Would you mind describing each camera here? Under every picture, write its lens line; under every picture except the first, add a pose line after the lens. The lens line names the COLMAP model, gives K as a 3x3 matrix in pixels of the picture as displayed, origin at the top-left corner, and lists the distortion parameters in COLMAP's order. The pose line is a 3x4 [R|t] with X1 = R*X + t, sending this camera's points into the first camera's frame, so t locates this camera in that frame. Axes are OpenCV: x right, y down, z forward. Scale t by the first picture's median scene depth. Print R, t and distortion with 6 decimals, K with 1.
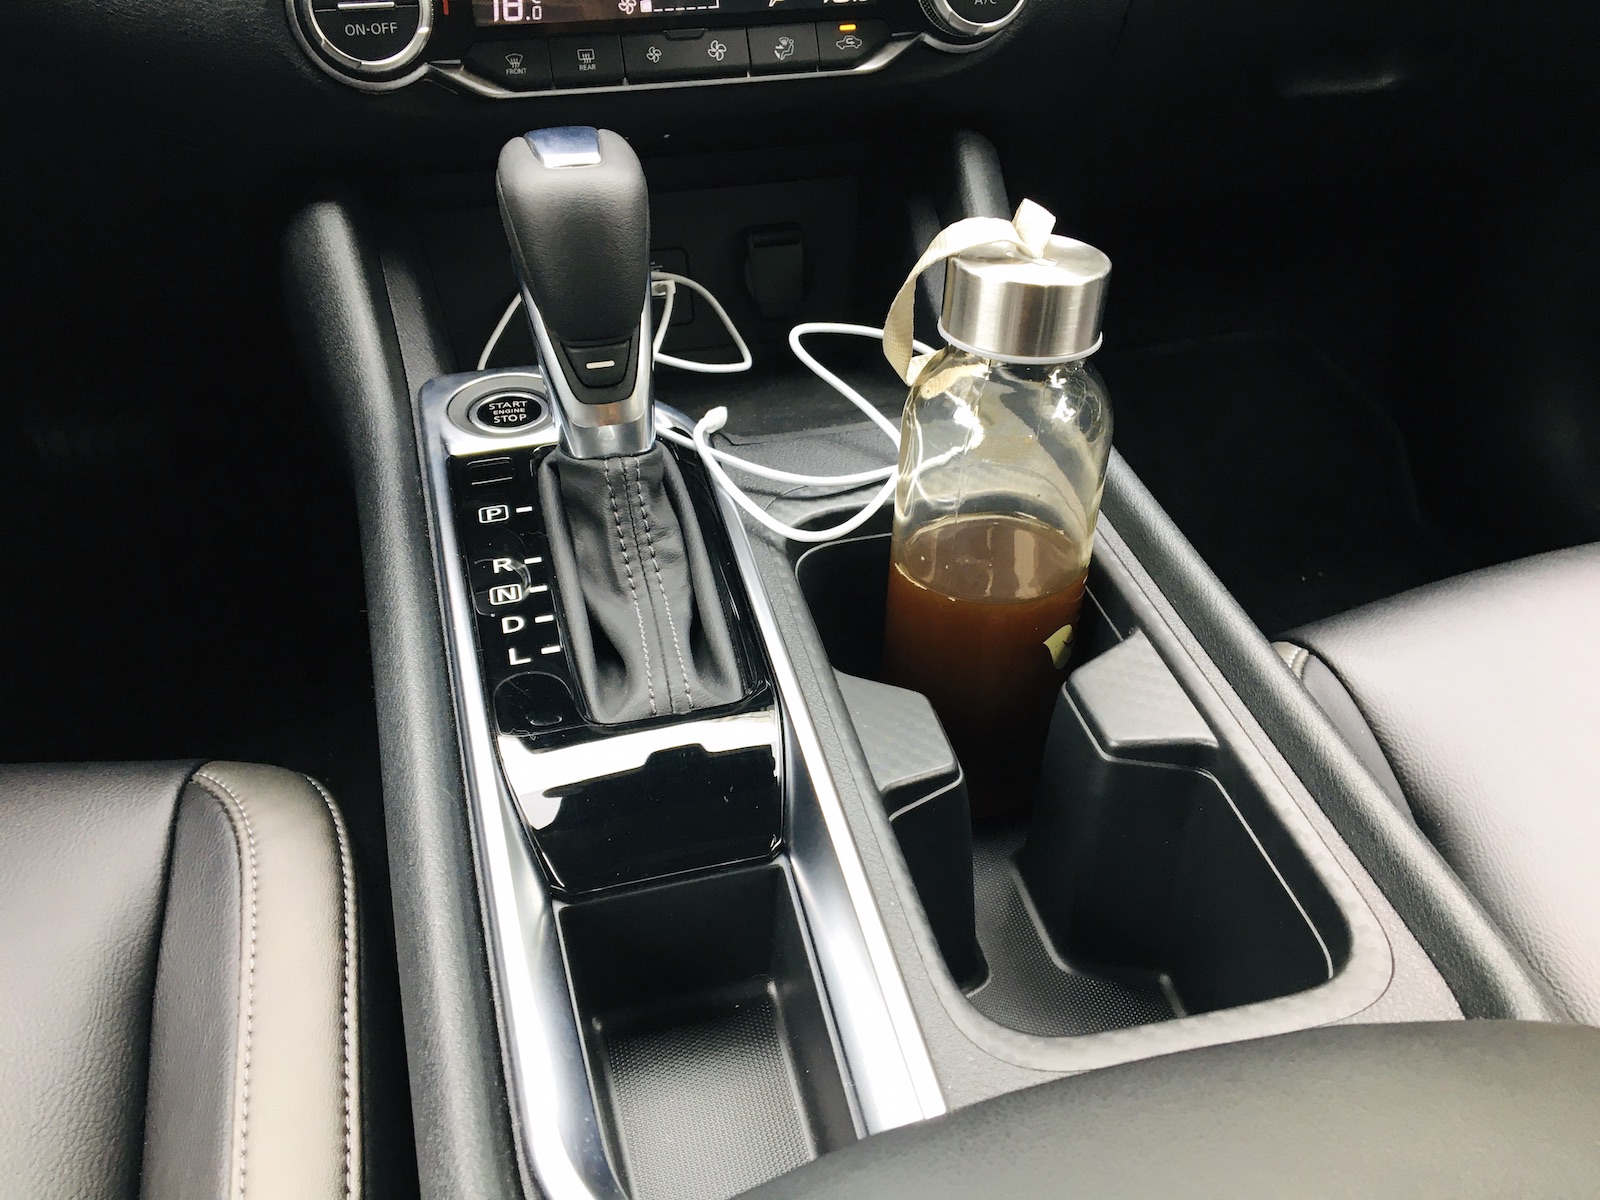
lens RADIAL K [[1336.9, 0, 800.0], [0, 1336.9, 600.0], [0, 0, 1]] dist [0.074514, -0.114535]
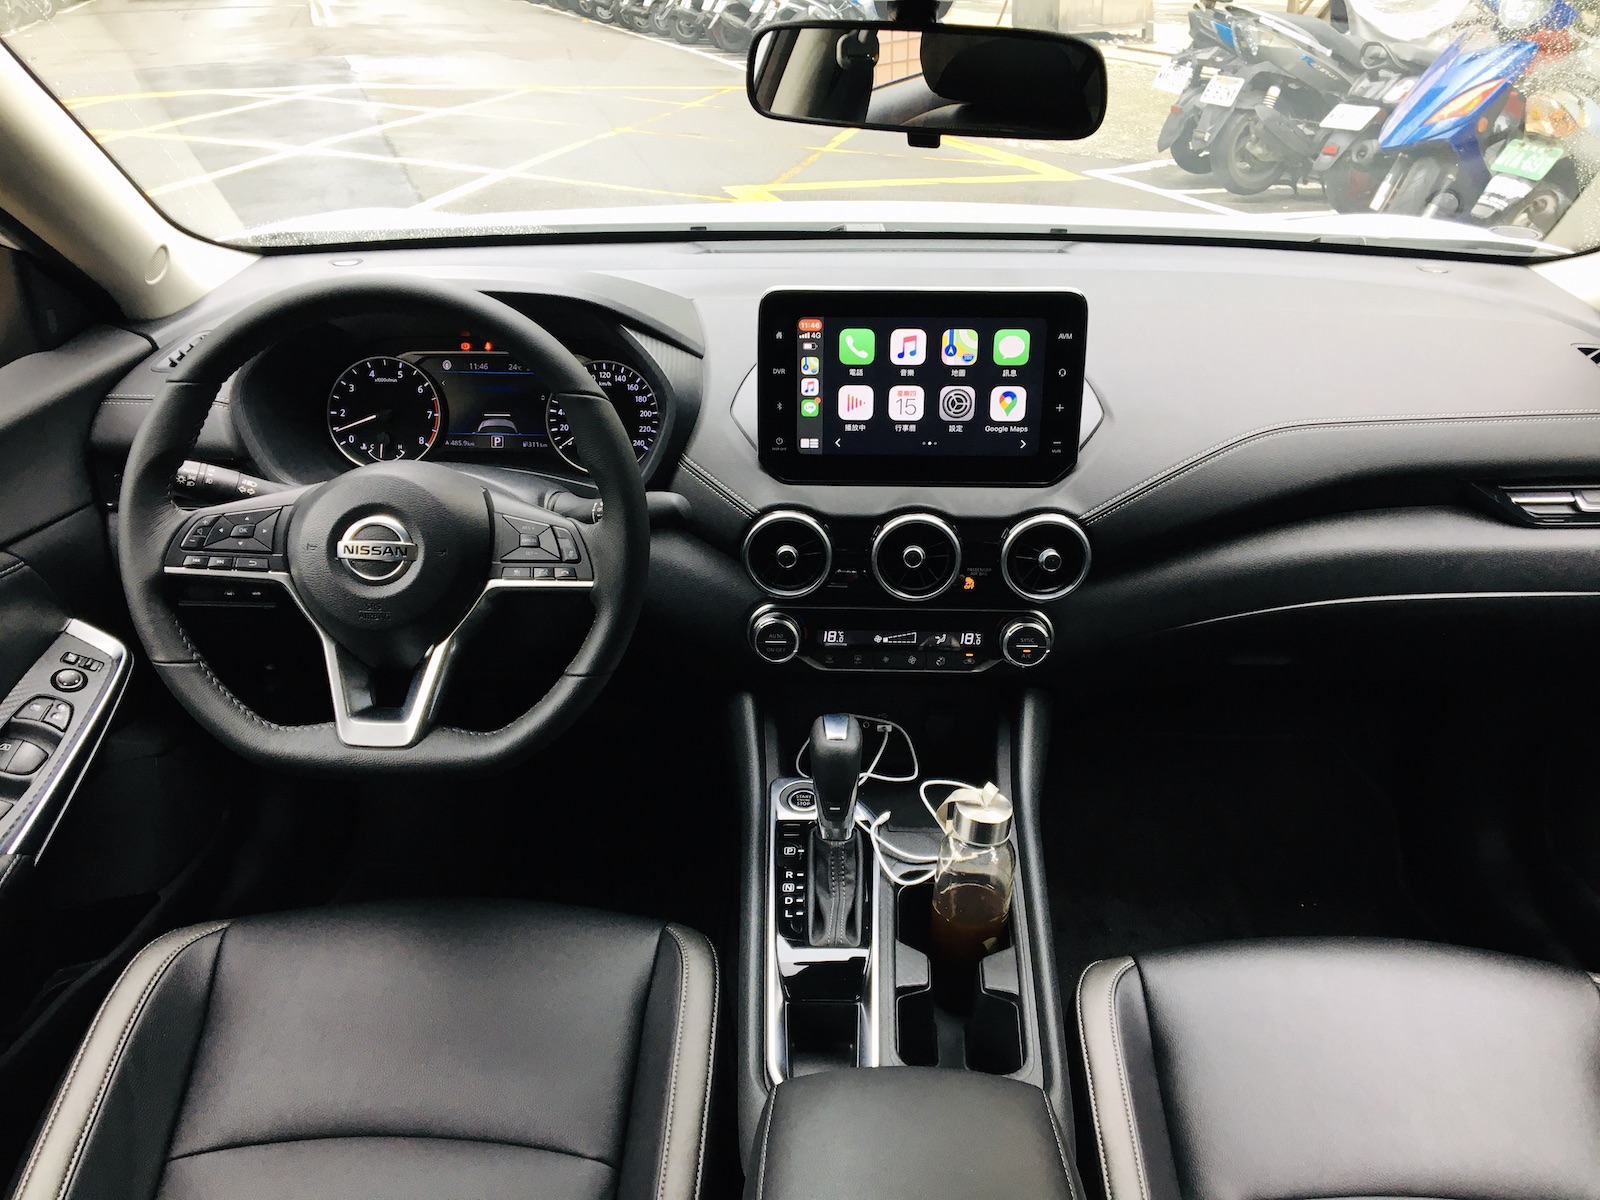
lens RADIAL K [[1346.1, 0, 800.0], [0, 1346.1, 600.0], [0, 0, 1]] dist [0.046790, -0.059227]
pose [[0.962145, 0.136368, -0.235969, 0.331637], [-0.158268, 0.984435, -0.076412, -0.329372], [0.221876, 0.110866, 0.968752, -1.536007]]
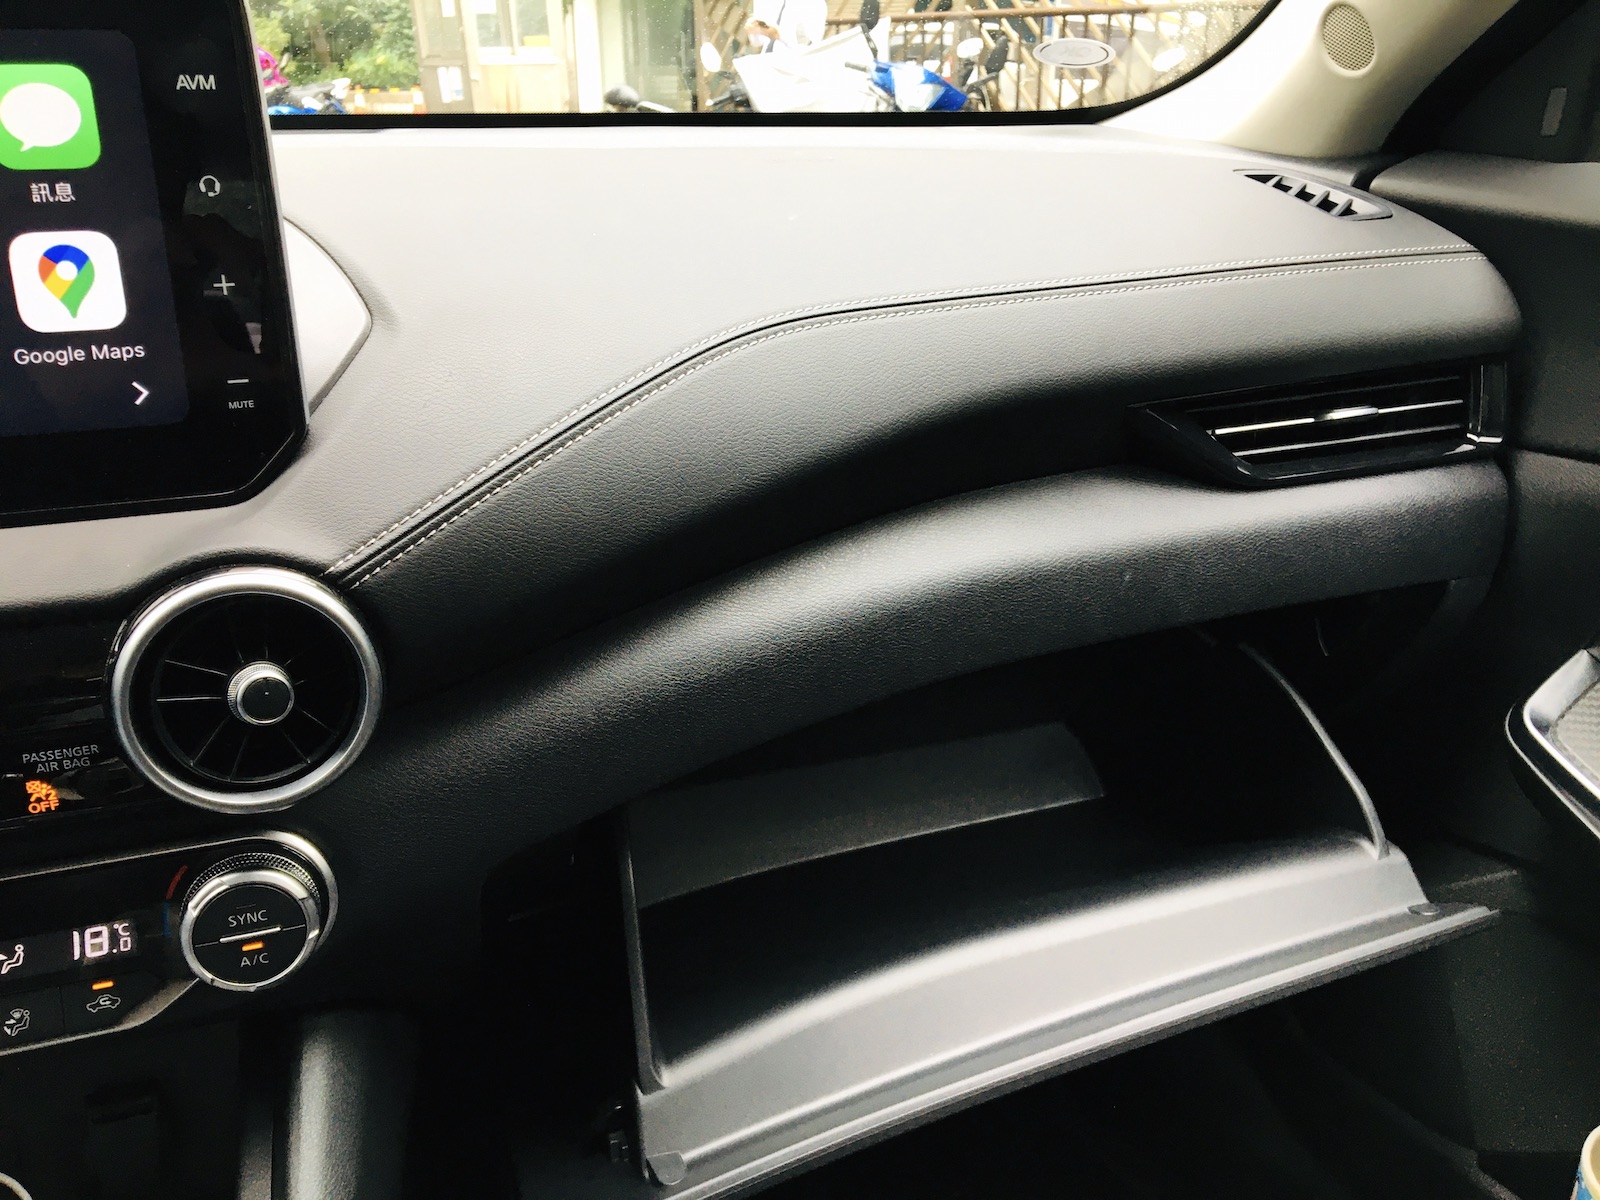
lens RADIAL K [[1346.1, 0, 800.0], [0, 1346.1, 600.0], [0, 0, 1]] dist [0.046790, -0.059227]
pose [[0.993824, -0.025821, 0.107923, 0.443624], [0.047433, 0.978073, -0.202790, -0.528598], [-0.100320, 0.206657, 0.973257, 0.061405]]
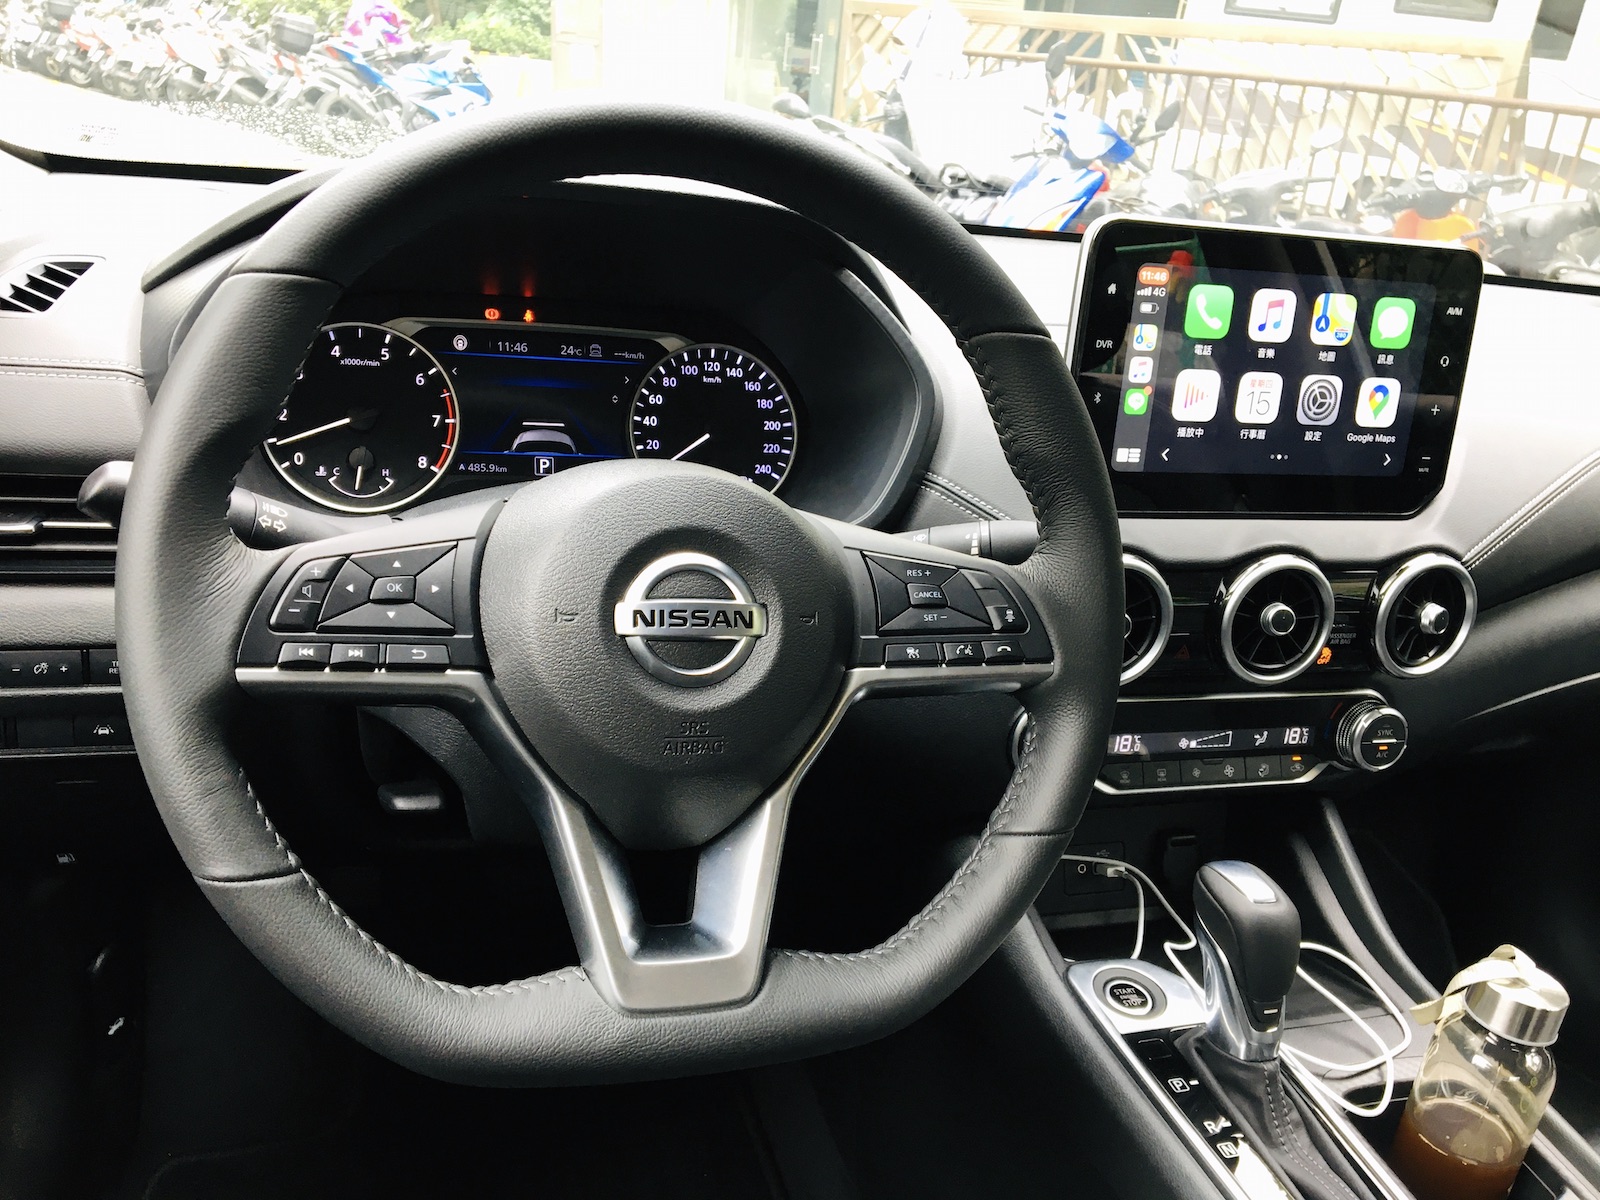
lens RADIAL K [[1350.1, 0, 771.9], [0, 1350.1, 610.0], [0, 0, 1]] dist [0.053386, -0.090485]
pose [[0.990578, 0.093076, 0.100456, -0.899672], [-0.072488, 0.978710, -0.192023, -0.263447], [-0.116190, 0.182932, 0.976235, -0.683070]]
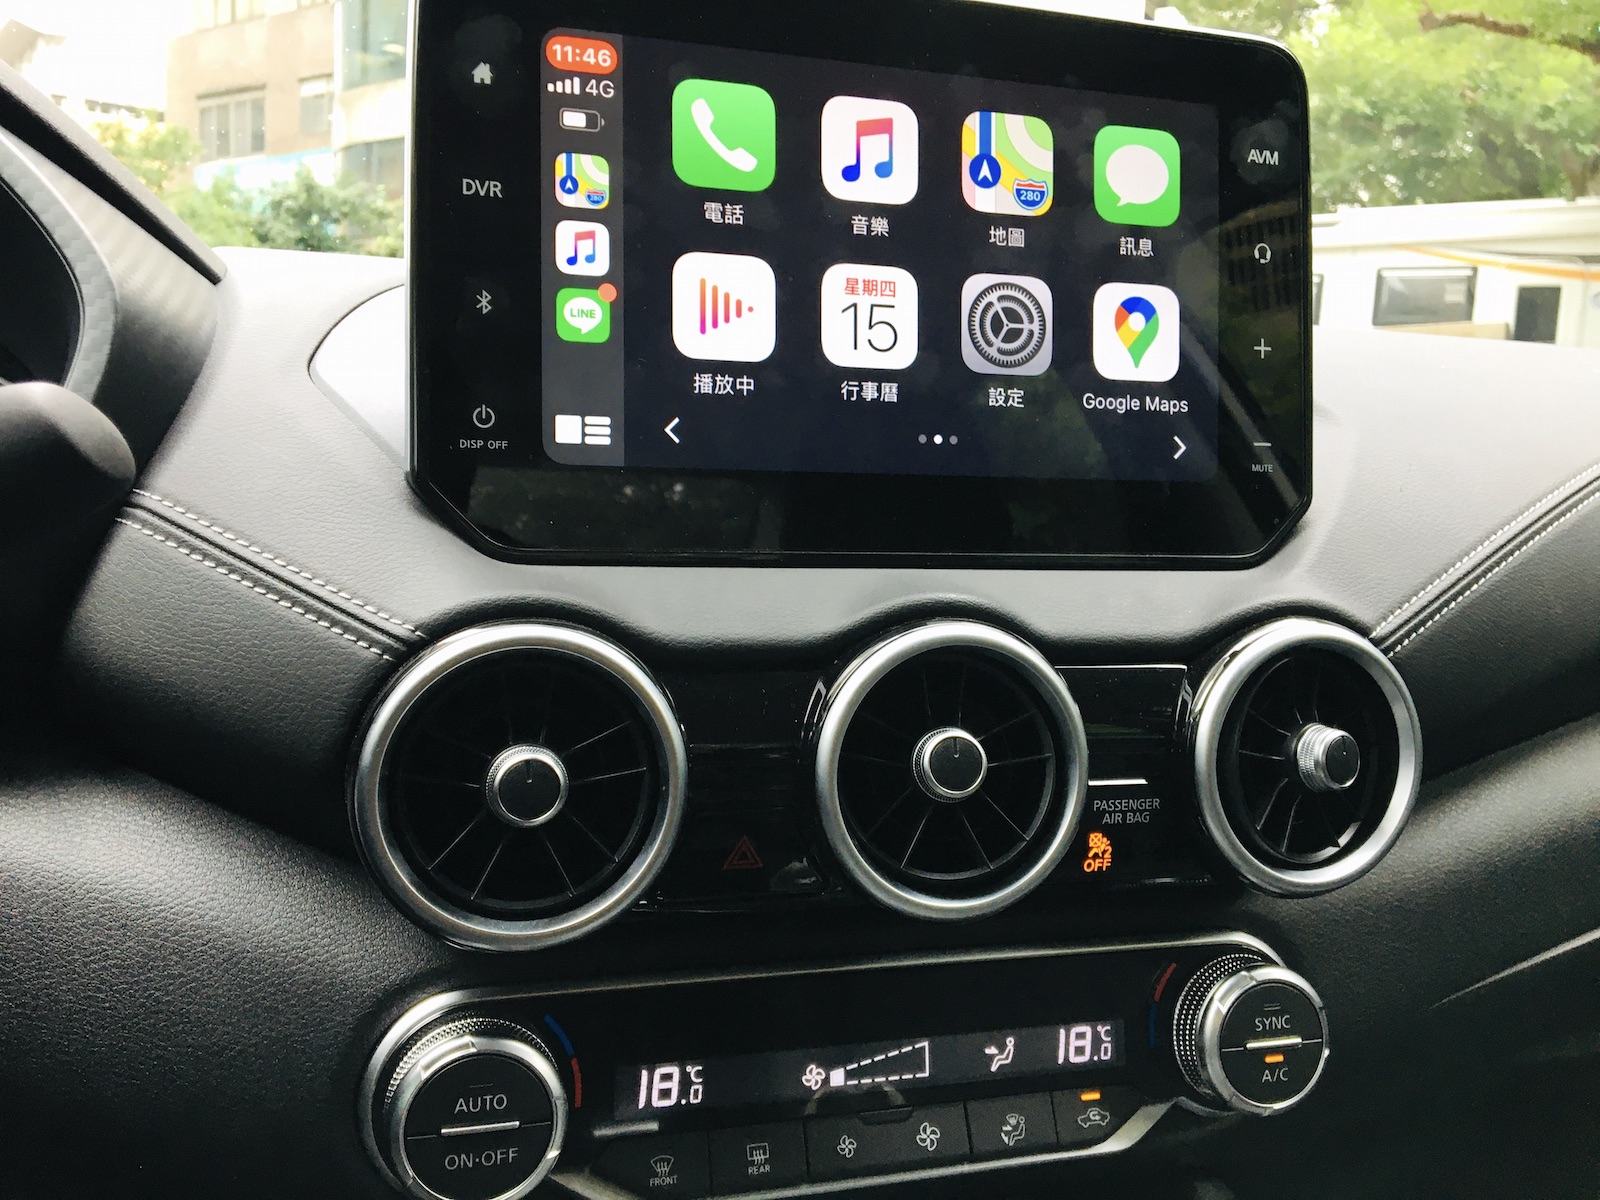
lens RADIAL K [[1349.5, 0, 800.0], [0, 1349.5, 600.0], [0, 0, 1]] dist [0.132973, -0.306262]
pose [[0.997551, 0.044808, 0.053708, -0.205070], [-0.016550, 0.897270, -0.441172, -0.375472], [-0.067959, 0.439203, 0.895814, 0.224513]]
